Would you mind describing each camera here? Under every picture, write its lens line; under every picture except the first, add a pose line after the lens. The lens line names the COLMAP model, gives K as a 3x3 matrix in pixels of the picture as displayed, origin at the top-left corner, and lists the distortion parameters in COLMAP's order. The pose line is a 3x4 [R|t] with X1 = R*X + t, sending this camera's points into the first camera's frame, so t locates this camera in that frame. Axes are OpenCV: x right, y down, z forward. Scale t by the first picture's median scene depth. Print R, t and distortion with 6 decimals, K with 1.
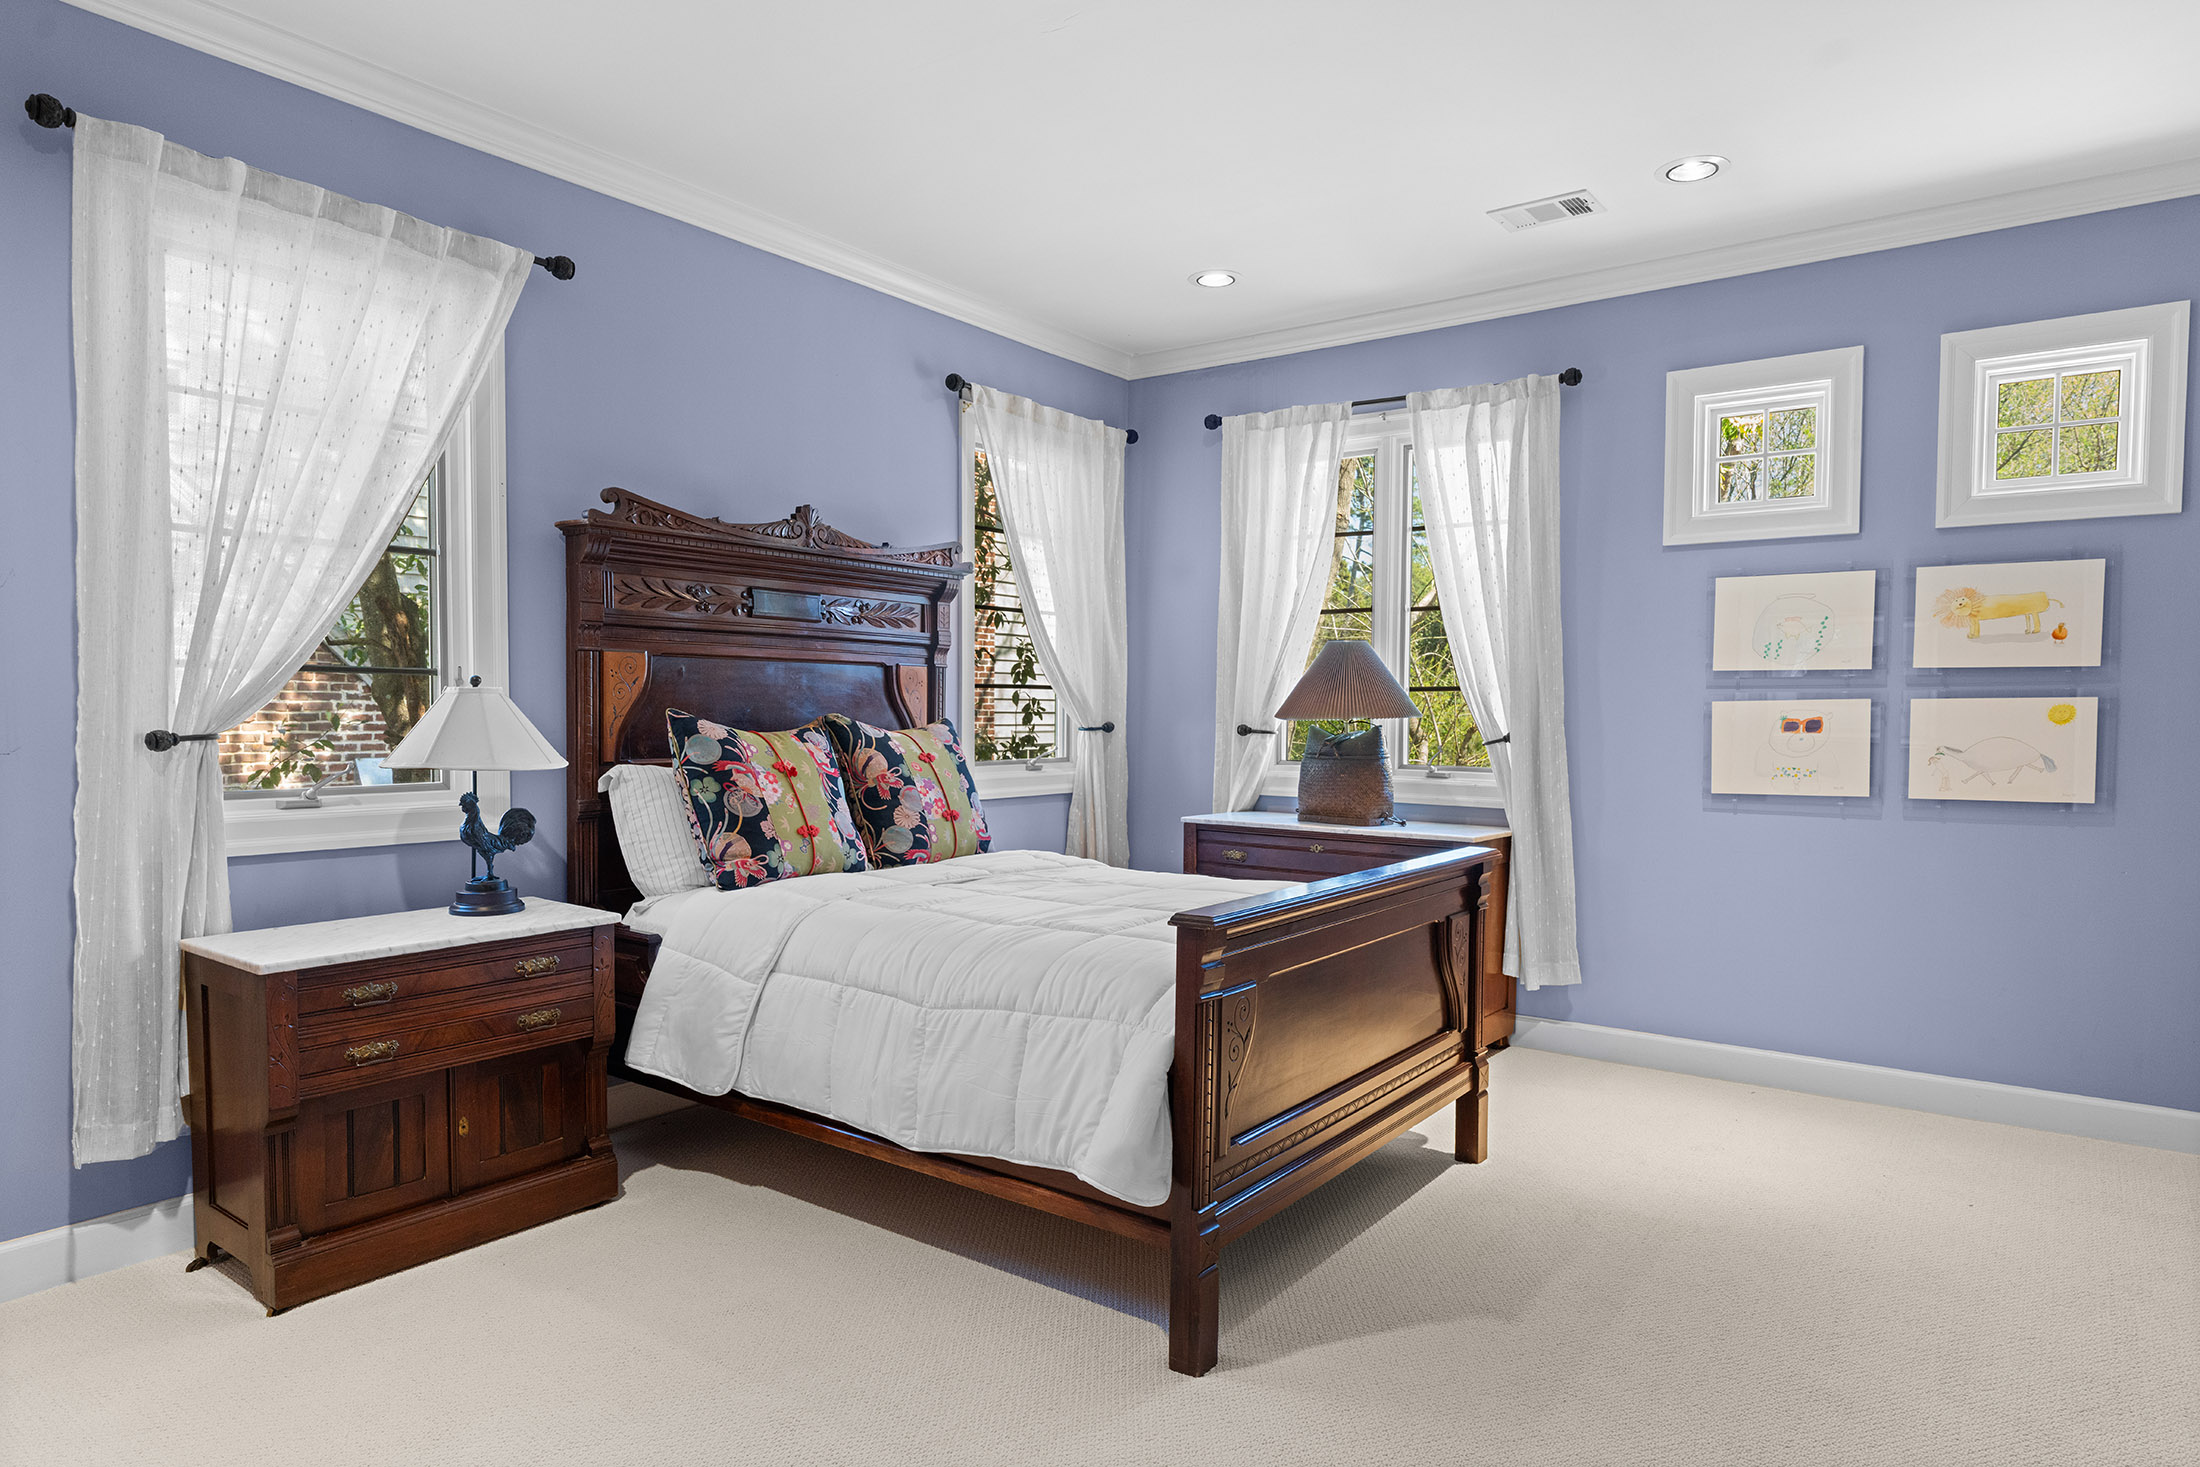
lens RADIAL K [[1312.2, 0, 1102.3], [0, 1312.2, 741.0], [0, 0, 1]] dist [0.004818, 0.000863]
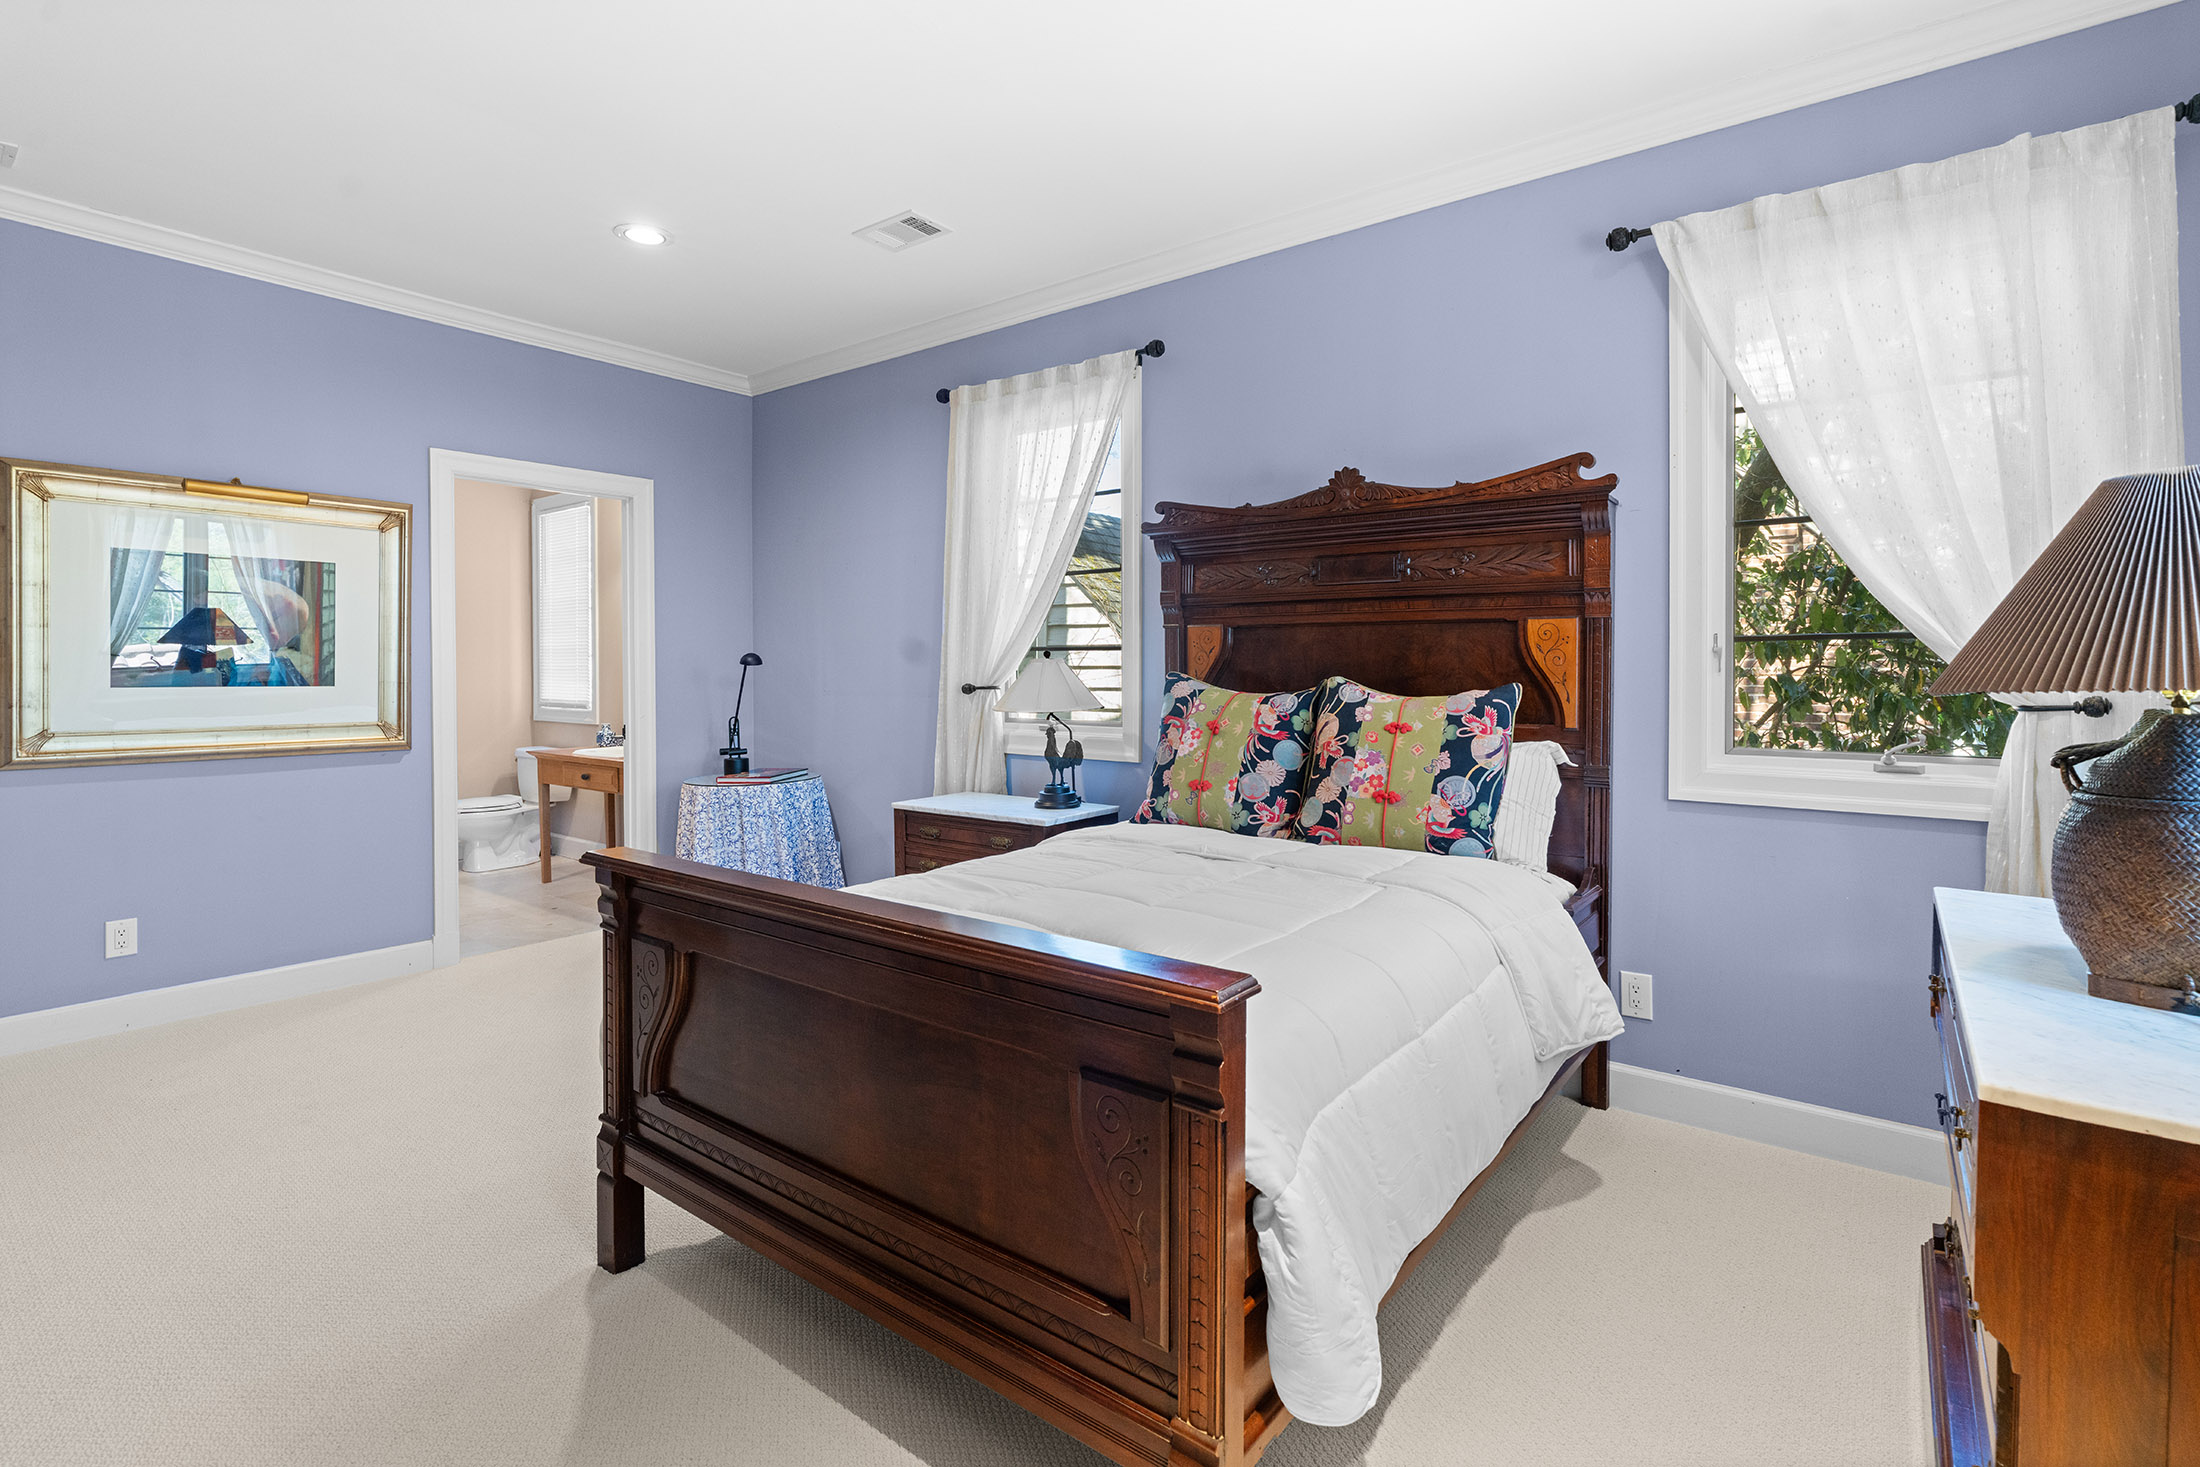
lens RADIAL K [[1010.9, 0, 1108.0], [0, 1010.9, 661.2], [0, 0, 1]] dist [-0.001079, 0.000750]
pose [[-0.008366, -0.013247, -0.999877, 0.609021], [-0.024495, 0.999615, -0.013039, -0.020370], [0.999665, 0.024383, -0.008687, 0.932464]]
